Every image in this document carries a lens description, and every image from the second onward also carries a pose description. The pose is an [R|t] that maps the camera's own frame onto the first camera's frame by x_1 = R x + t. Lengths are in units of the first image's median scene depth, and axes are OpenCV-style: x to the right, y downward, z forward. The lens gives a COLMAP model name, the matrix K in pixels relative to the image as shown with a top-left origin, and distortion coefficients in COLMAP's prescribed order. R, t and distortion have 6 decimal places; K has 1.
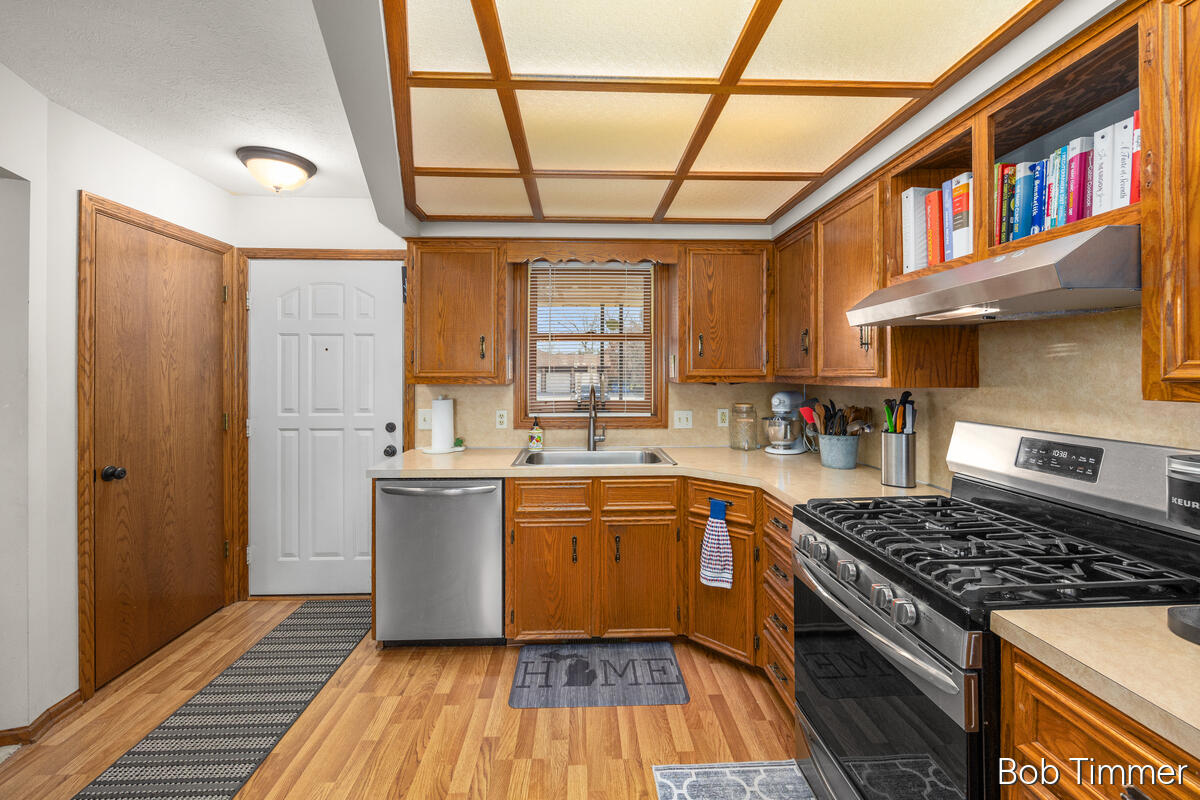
lens RADIAL K [[482.9, 0, 597.1], [0, 482.9, 372.6], [0, 0, 1]] dist [-0.001231, -0.000059]
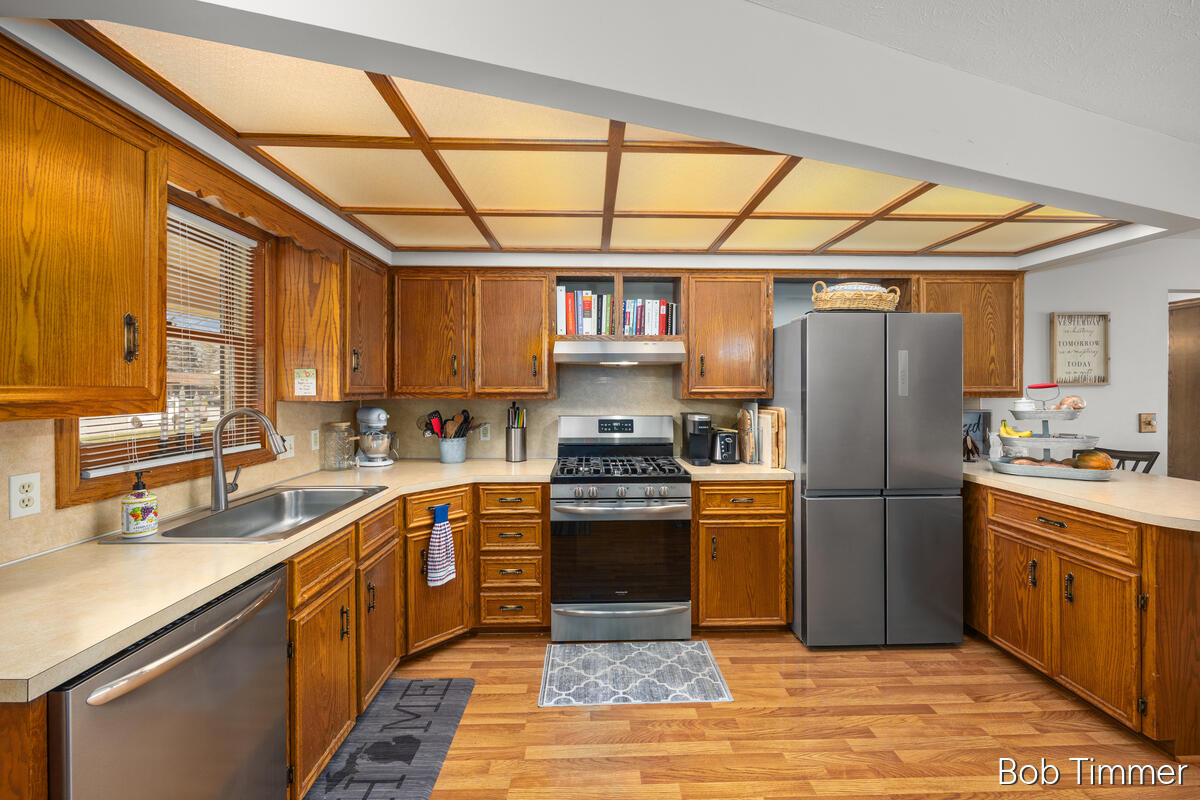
lens RADIAL K [[482.9, 0, 602.1], [0, 482.9, 393.9], [0, 0, 1]] dist [-0.001231, -0.000059]
pose [[0.018812, -0.010700, 0.999766, -1.119553], [-0.002072, 0.999940, 0.010740, -0.004706], [-0.999821, -0.002274, 0.018789, 0.812930]]
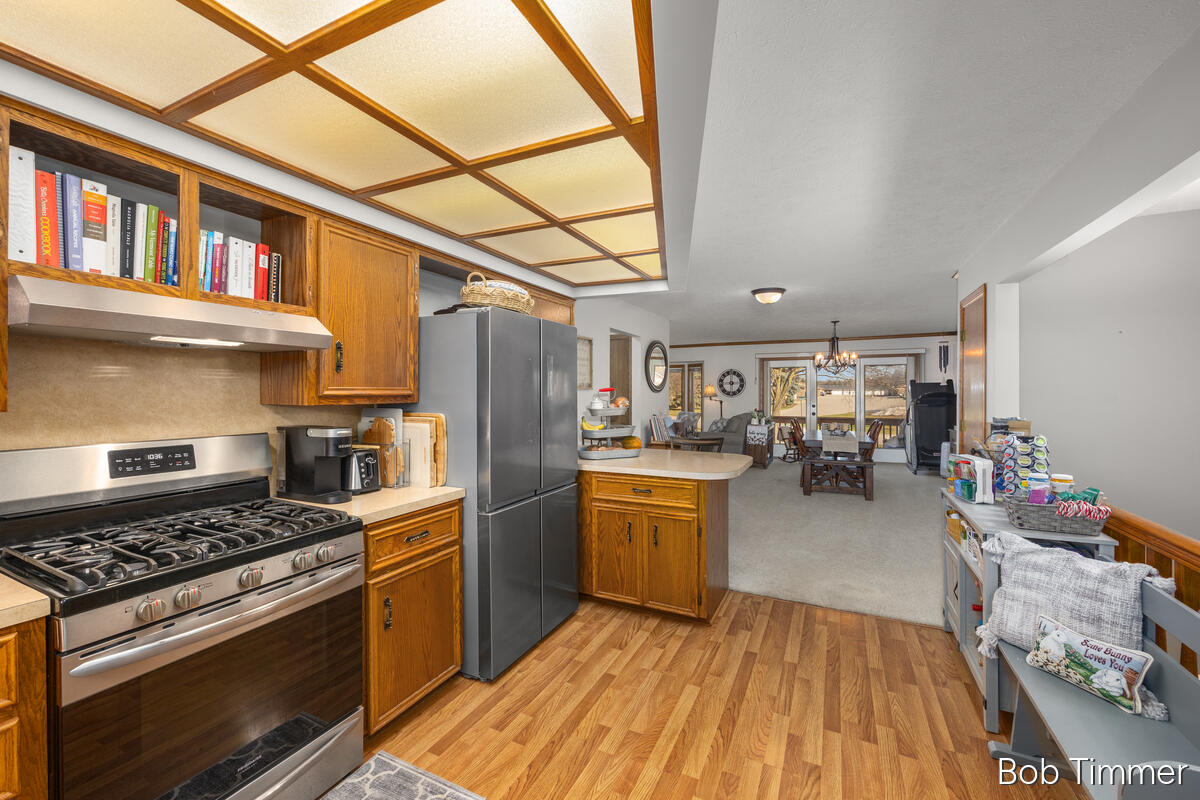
lens RADIAL K [[482.9, 0, 605.1], [0, 482.9, 394.7], [0, 0, 1]] dist [-0.001231, -0.000059]
pose [[-0.882446, -0.005296, 0.470384, -0.518566], [-0.004804, 0.999986, 0.002246, -0.000062], [-0.470389, -0.000278, -0.882459, 1.230166]]
